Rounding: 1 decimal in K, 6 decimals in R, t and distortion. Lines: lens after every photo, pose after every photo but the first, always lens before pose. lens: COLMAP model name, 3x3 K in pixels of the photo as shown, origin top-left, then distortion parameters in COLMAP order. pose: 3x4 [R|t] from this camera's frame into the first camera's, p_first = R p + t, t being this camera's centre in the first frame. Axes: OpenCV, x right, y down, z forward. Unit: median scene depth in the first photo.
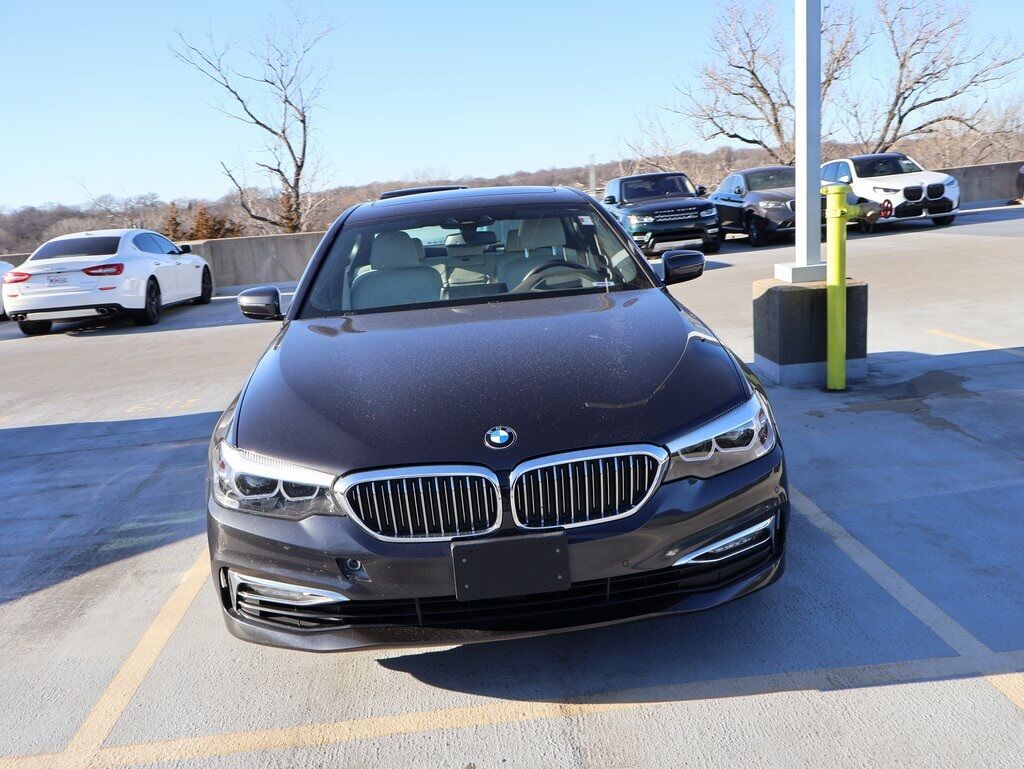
lens RADIAL K [[934.0, 0, 526.4], [0, 934.0, 387.8], [0, 0, 1]] dist [-0.009761, 0.007142]
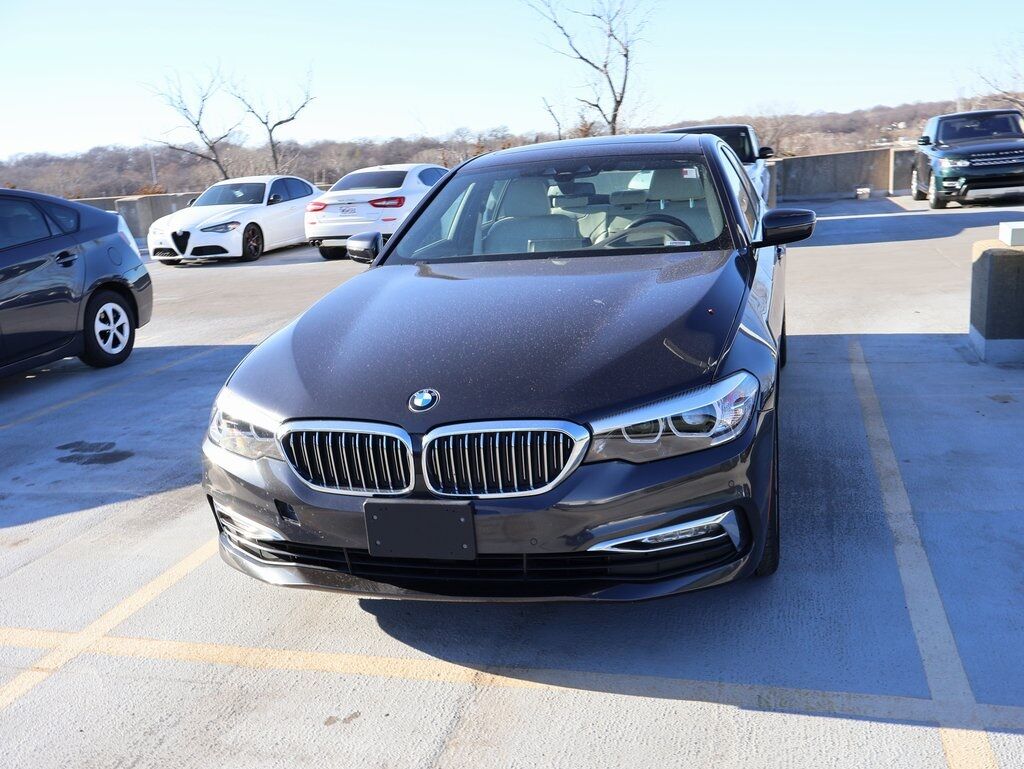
lens RADIAL K [[934.0, 0, 526.4], [0, 934.0, 387.8], [0, 0, 1]] dist [-0.009761, 0.007142]
pose [[0.950950, 0.088971, -0.296273, 0.288883], [-0.069922, 0.994781, 0.074302, -0.032514], [0.301338, -0.049942, 0.952209, 0.065345]]
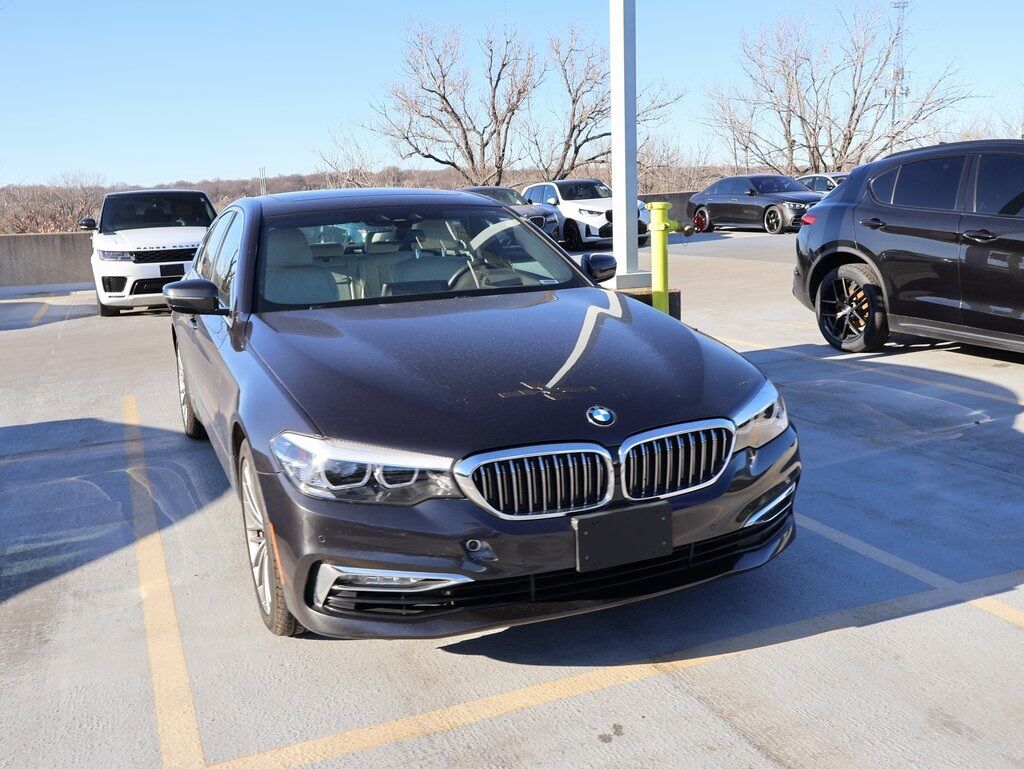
lens RADIAL K [[921.5, 0, 506.3], [0, 921.5, 384.5], [0, 0, 1]] dist [-0.011817, 0.020444]
pose [[0.951737, -0.018983, 0.306327, -0.352529], [0.024424, 0.999605, -0.013937, 0.023196], [-0.305942, 0.020746, 0.951824, 0.030915]]
